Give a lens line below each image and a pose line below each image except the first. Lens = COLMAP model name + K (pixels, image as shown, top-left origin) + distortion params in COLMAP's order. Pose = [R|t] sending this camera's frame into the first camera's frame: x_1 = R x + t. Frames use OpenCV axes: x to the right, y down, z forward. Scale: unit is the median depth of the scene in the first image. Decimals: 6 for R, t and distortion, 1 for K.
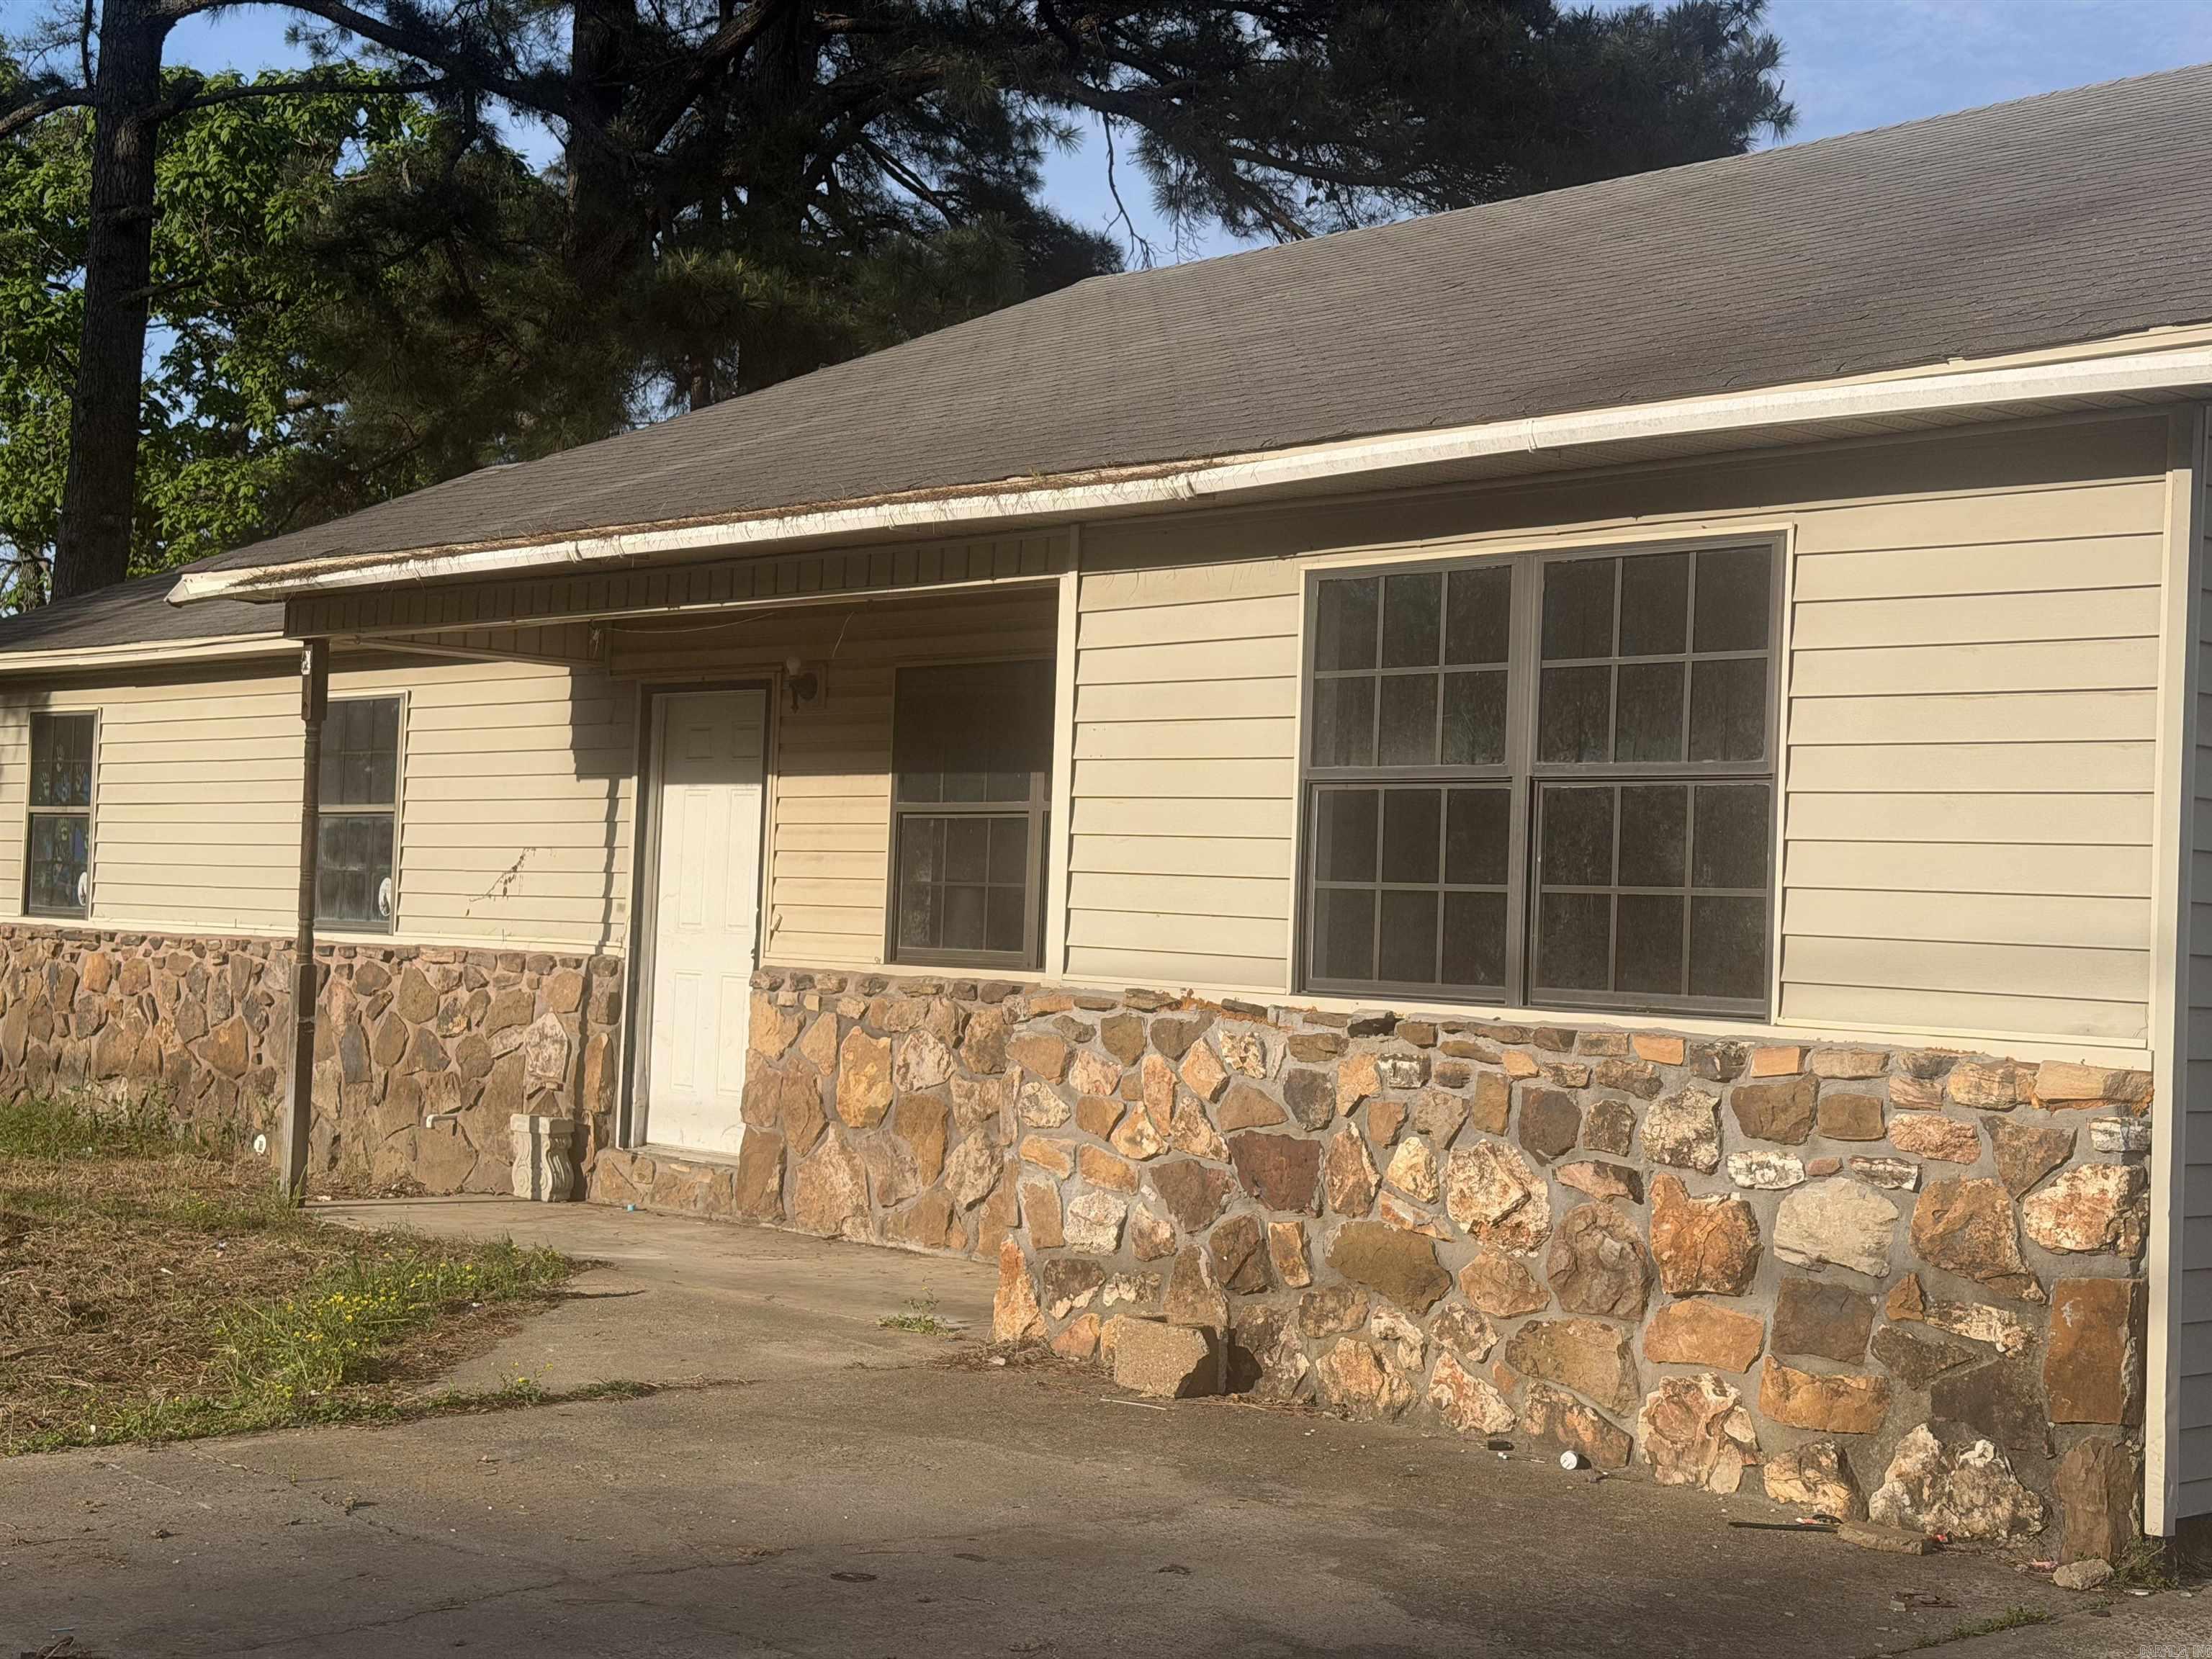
lens RADIAL K [[3111.8, 0, 1106.0], [0, 3111.8, 829.5], [0, 0, 1]] dist [0.170372, -0.063301]
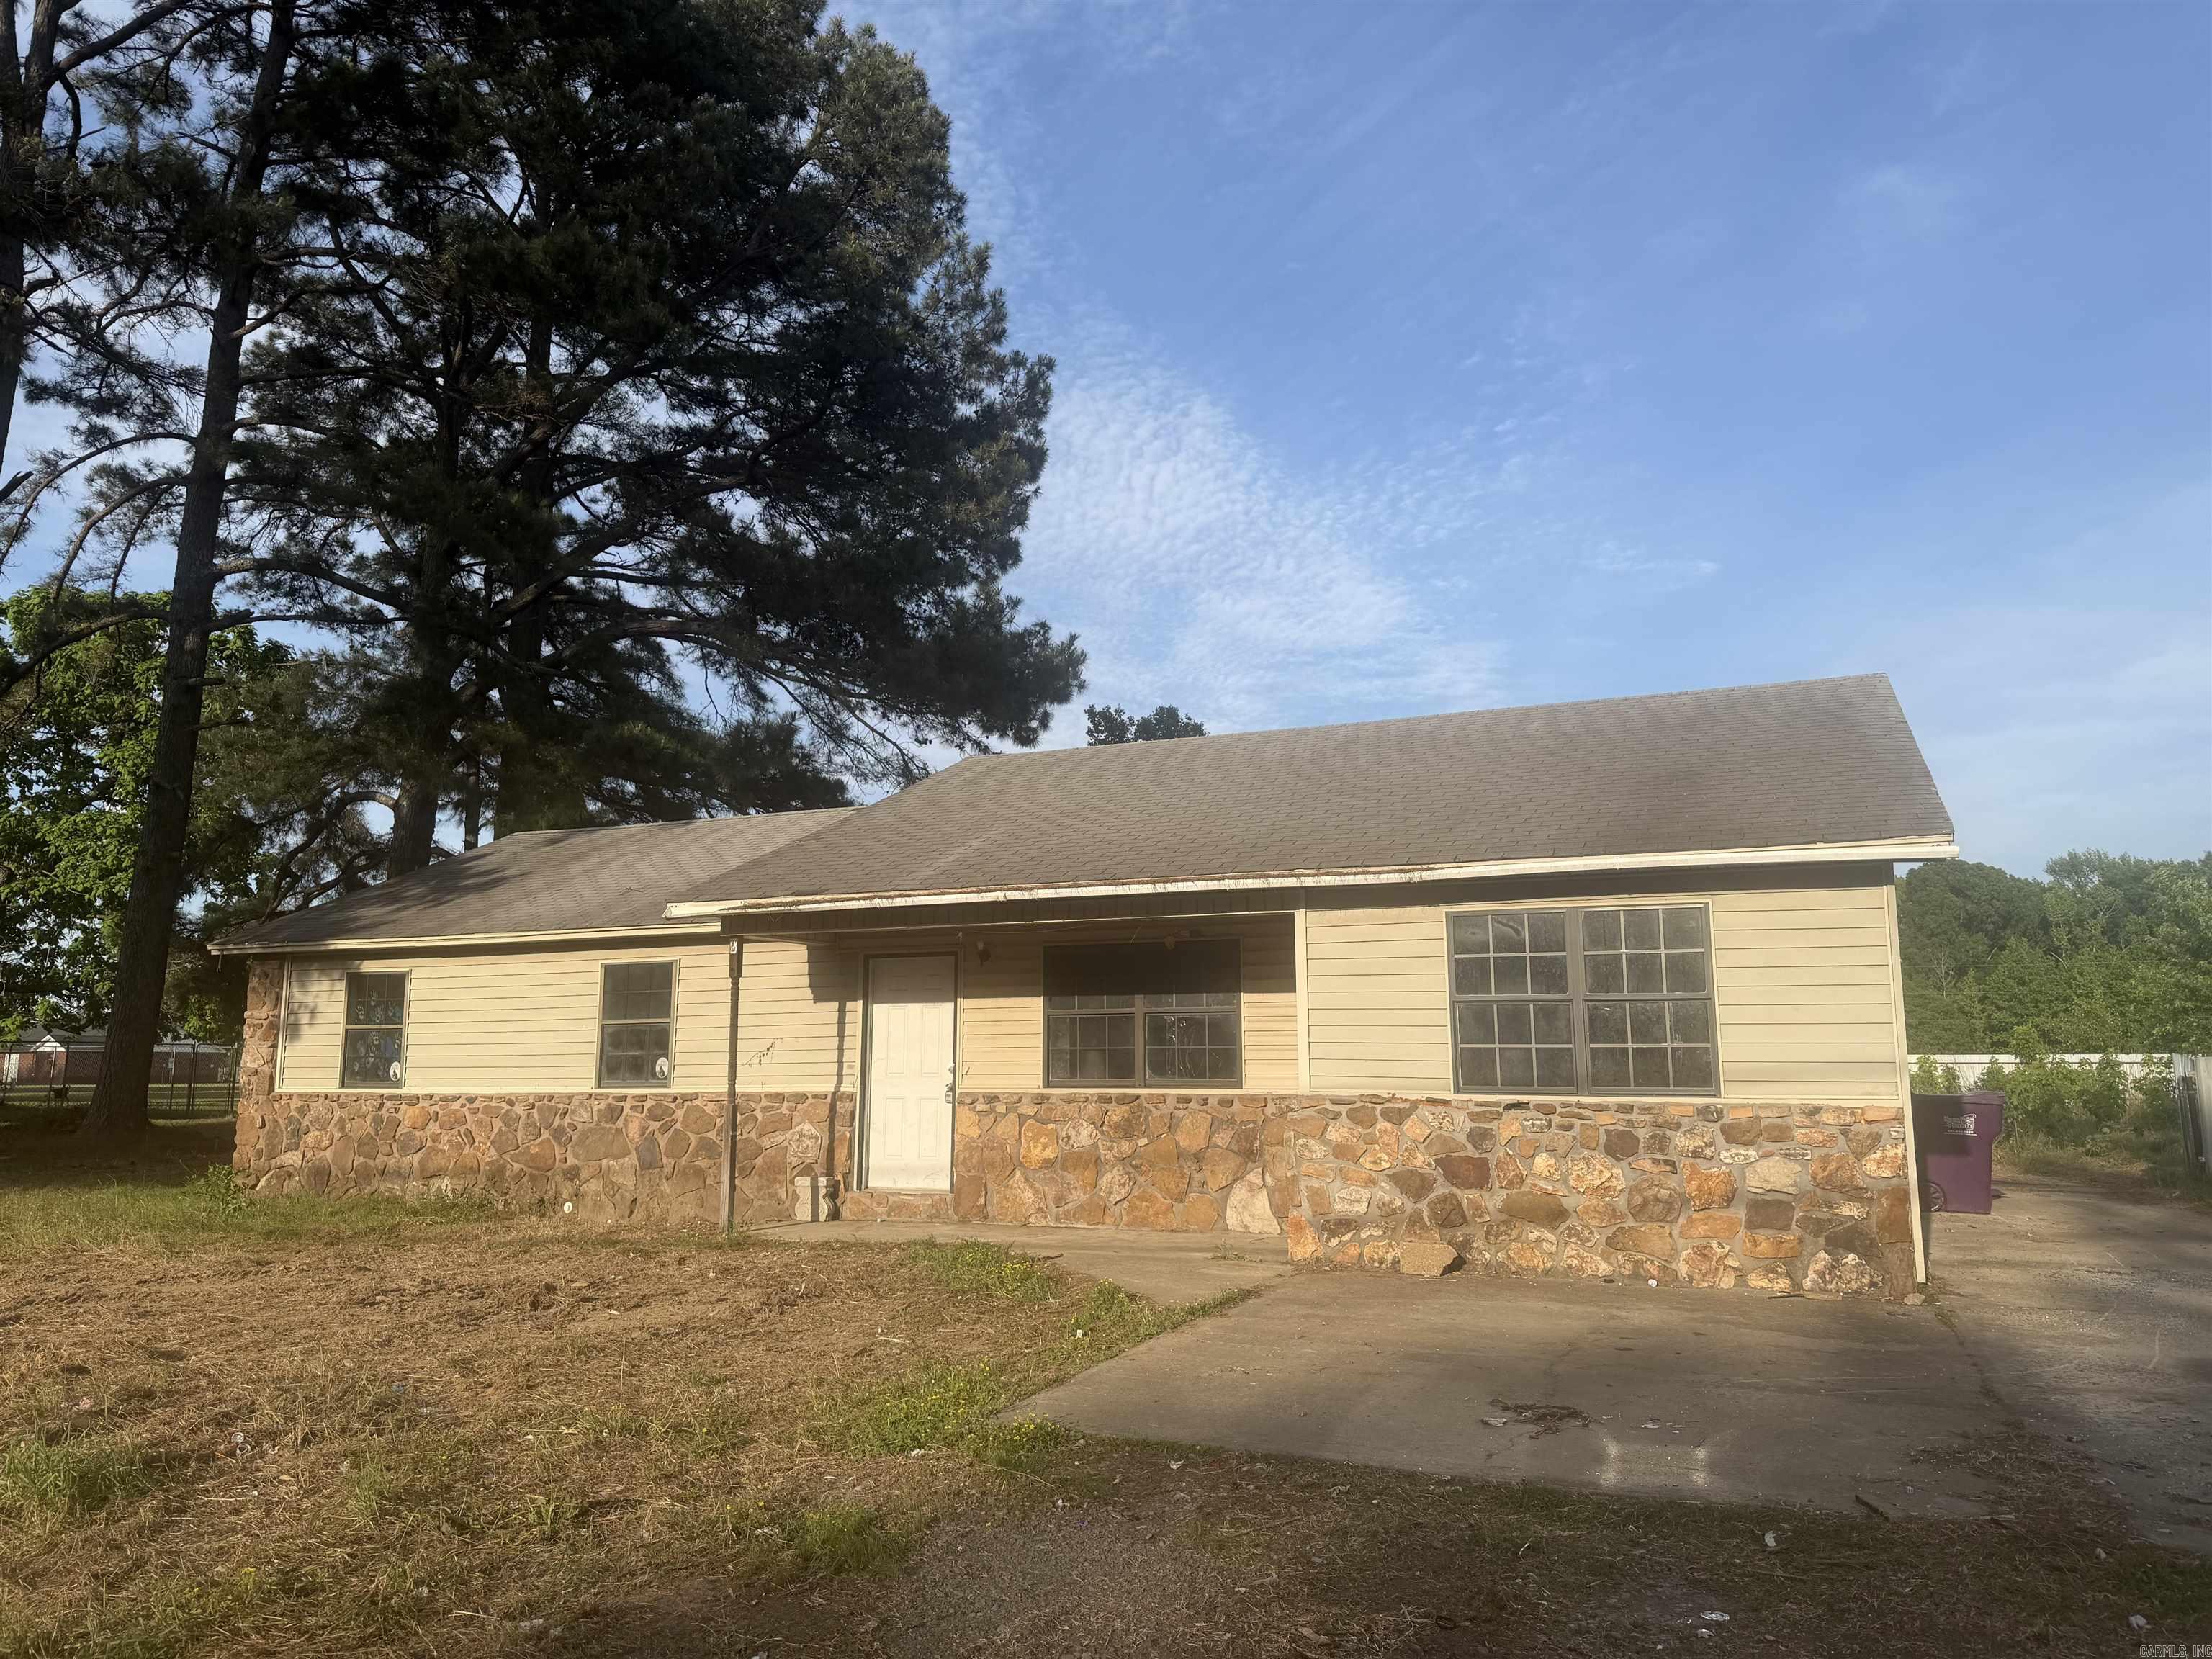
lens RADIAL K [[1546.5, 0, 1106.0], [0, 1546.5, 829.5], [0, 0, 1]] dist [0.174614, -0.352458]
pose [[0.912309, 0.018819, 0.409070, -0.643609], [0.025788, 0.994320, -0.103256, -0.028940], [-0.408690, 0.104751, 0.906642, 0.023759]]
